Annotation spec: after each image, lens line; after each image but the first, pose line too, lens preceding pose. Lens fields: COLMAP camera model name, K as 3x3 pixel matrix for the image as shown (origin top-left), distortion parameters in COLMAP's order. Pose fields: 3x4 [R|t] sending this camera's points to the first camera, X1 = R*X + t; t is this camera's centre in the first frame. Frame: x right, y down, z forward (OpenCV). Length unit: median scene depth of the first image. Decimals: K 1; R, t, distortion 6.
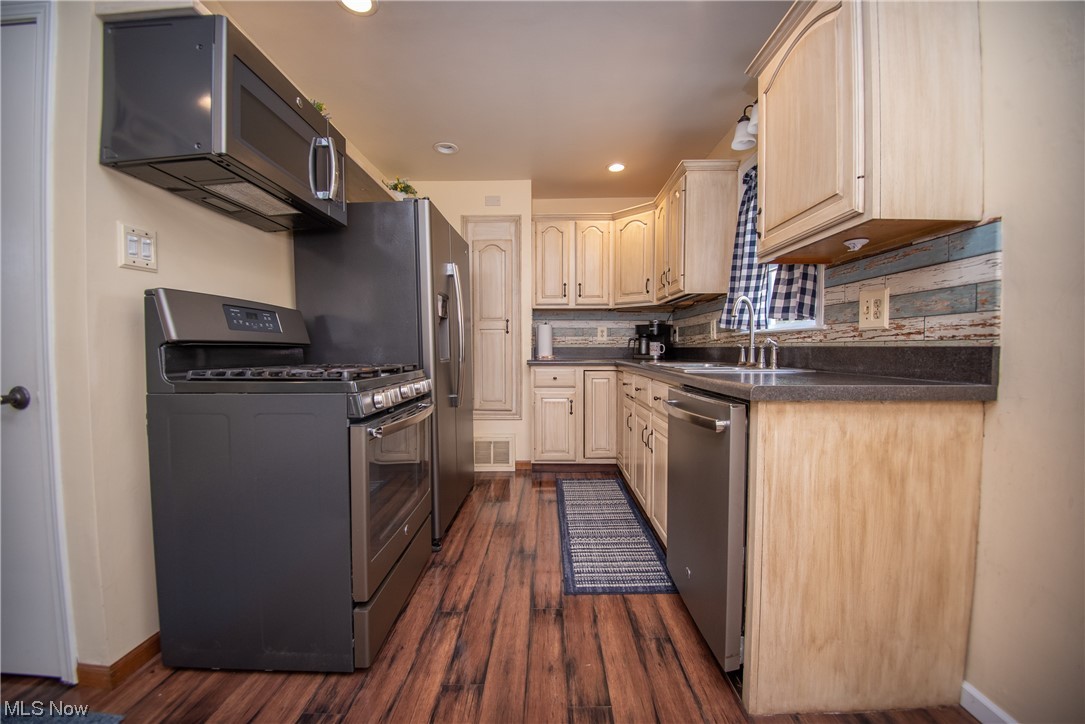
lens RADIAL K [[426.0, 0, 542.5], [0, 426.0, 362.0], [0, 0, 1]] dist [-0.023994, -0.000049]
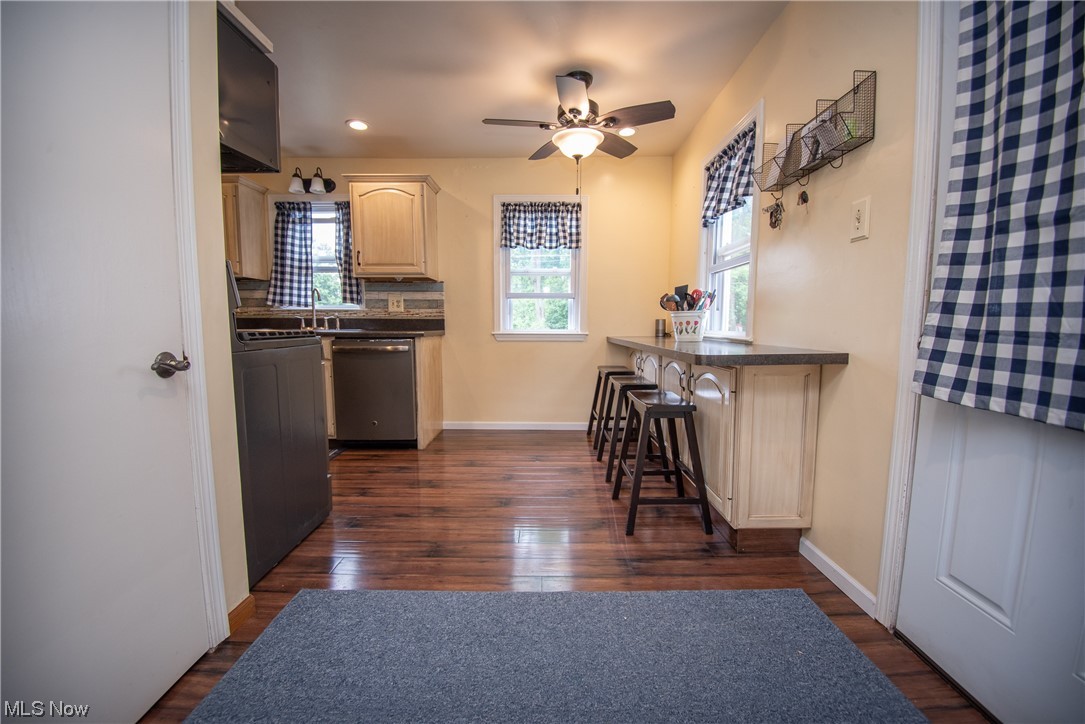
lens RADIAL K [[426.0, 0, 542.5], [0, 426.0, 362.0], [0, 0, 1]] dist [-0.023994, -0.000049]
pose [[-0.001062, -0.089068, 0.996025, -1.878023], [0.027190, 0.995655, 0.089064, 0.019334], [-0.999630, 0.027176, 0.001364, 0.136631]]
